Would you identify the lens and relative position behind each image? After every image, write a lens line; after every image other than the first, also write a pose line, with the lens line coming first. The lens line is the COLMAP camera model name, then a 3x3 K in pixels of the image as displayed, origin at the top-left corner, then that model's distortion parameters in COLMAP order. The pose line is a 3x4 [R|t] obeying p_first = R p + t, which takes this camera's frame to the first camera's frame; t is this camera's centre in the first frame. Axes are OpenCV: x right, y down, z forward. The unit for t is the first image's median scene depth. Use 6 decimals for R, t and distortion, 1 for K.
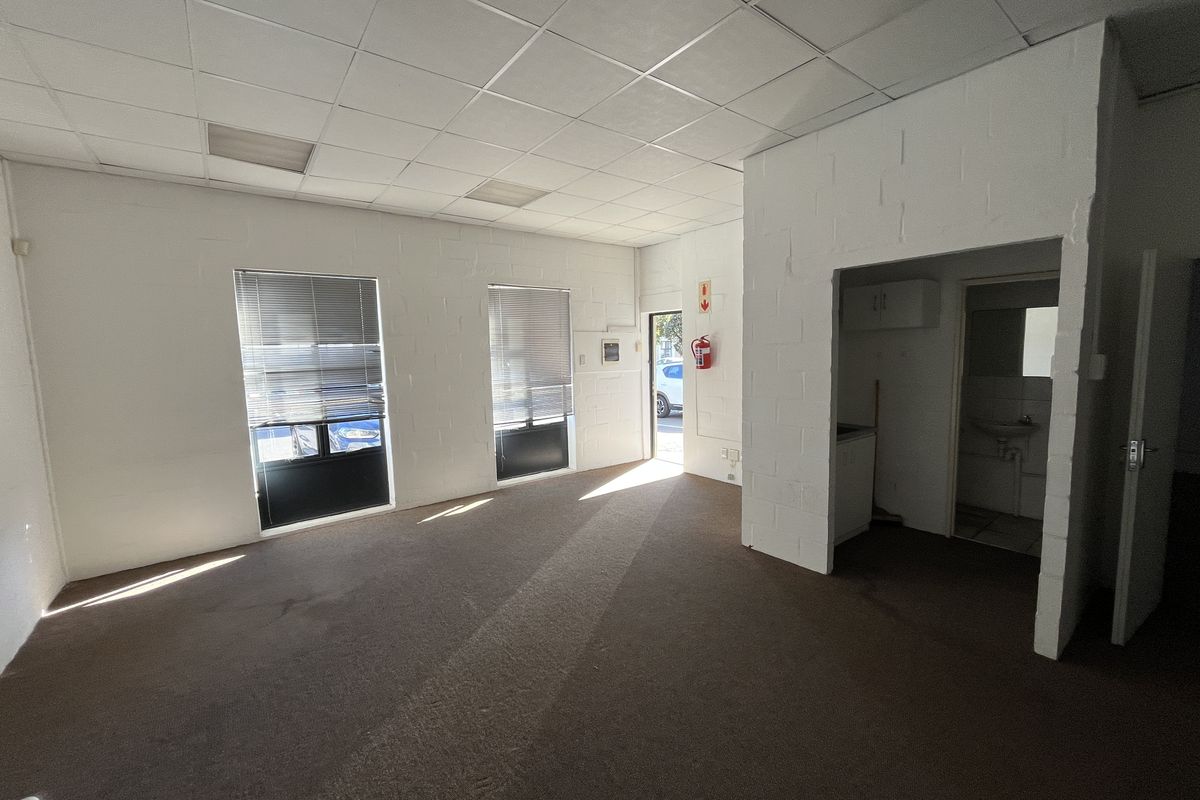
lens RADIAL K [[486.3, 0, 601.2], [0, 486.3, 400.2], [0, 0, 1]] dist [-0.004815, -0.000746]
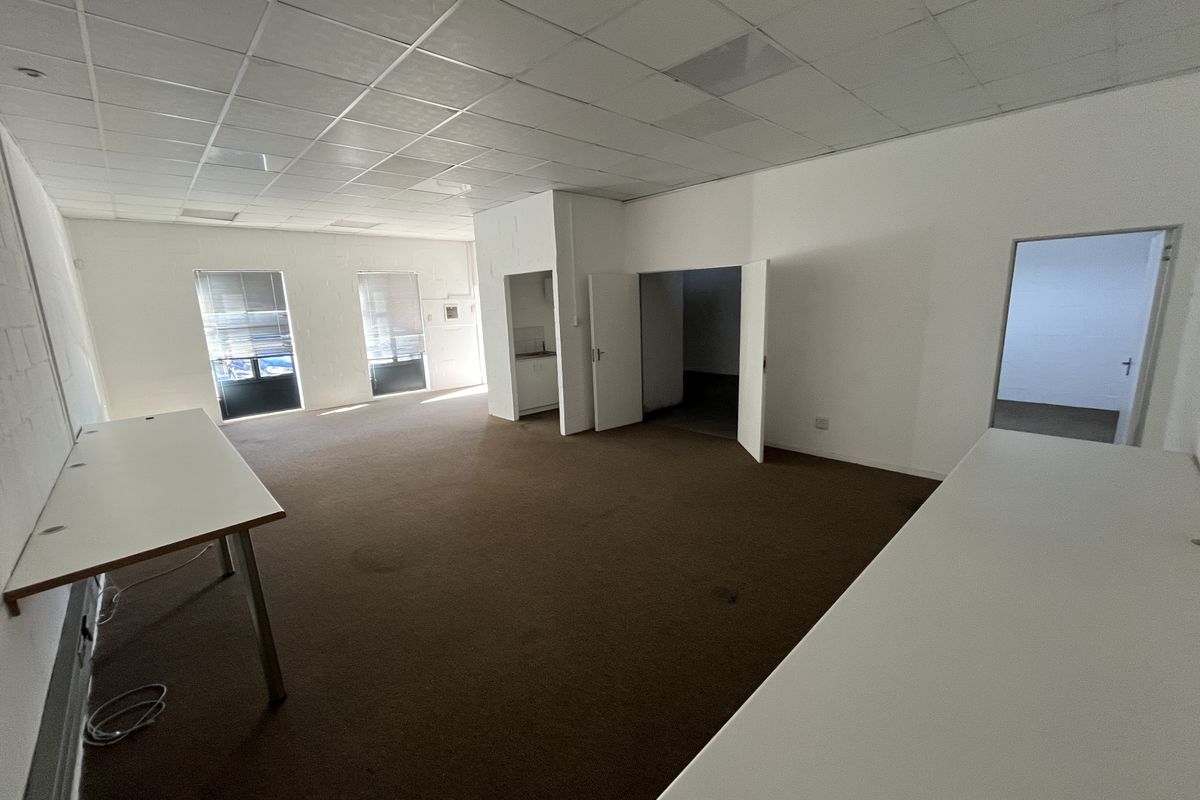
lens RADIAL K [[486.3, 0, 593.6], [0, 486.3, 400.1], [0, 0, 1]] dist [-0.004815, -0.000746]
pose [[0.998729, -0.020367, 0.046113, 0.505381], [0.015947, 0.995419, 0.094273, 0.048078], [-0.047822, -0.093418, 0.994478, -0.724114]]
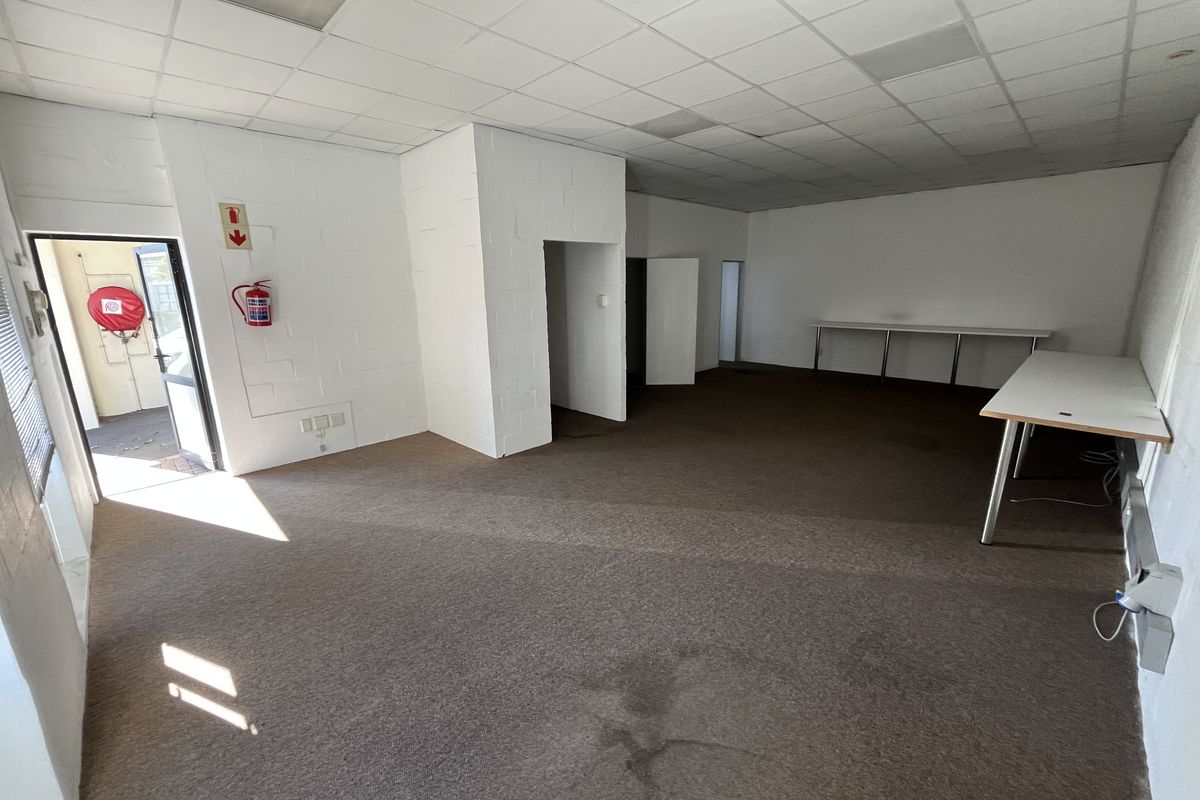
lens RADIAL K [[486.3, 0, 590.5], [0, 486.3, 402.9], [0, 0, 1]] dist [-0.004815, -0.000746]
pose [[-0.118984, -0.210481, 0.970330, -0.693528], [0.123310, 0.966574, 0.224787, -0.063750], [-0.985209, 0.146397, -0.089053, 0.670280]]
